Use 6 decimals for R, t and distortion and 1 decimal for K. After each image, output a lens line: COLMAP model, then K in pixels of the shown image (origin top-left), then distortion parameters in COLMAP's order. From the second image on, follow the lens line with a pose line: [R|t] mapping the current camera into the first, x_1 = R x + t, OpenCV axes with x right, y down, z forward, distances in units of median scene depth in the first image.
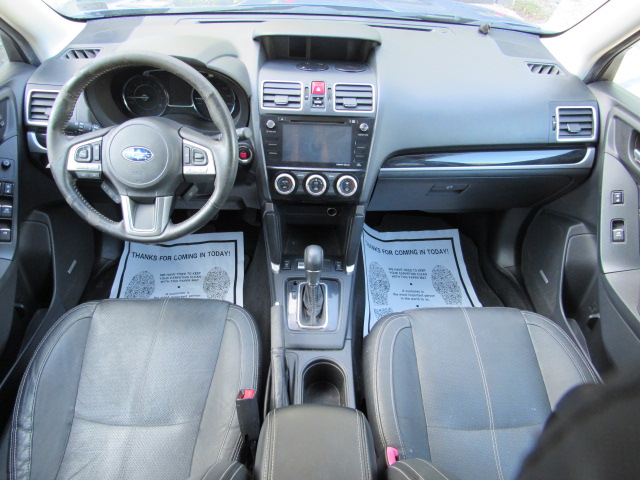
lens RADIAL K [[459.4, 0, 320.0], [0, 459.4, 240.0], [0, 0, 1]] dist [-0.028506, -0.001123]
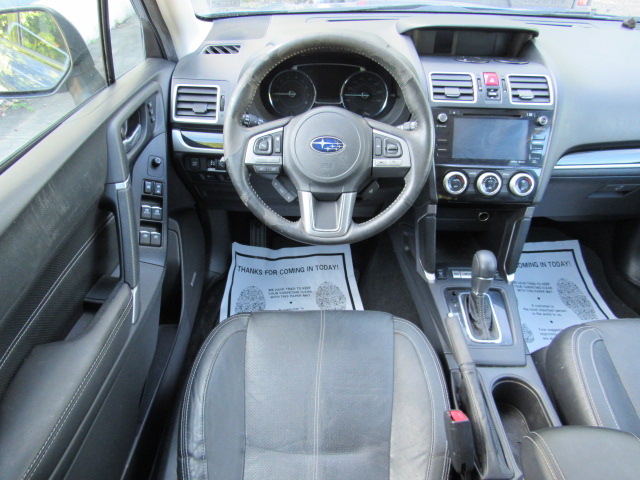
lens RADIAL K [[459.4, 0, 320.0], [0, 459.4, 240.0], [0, 0, 1]] dist [-0.028506, -0.001123]
pose [[0.999607, -0.006906, -0.027173, -0.322480], [0.005351, 0.998365, -0.056904, 0.041930], [0.027521, 0.056736, 0.998010, 0.089486]]
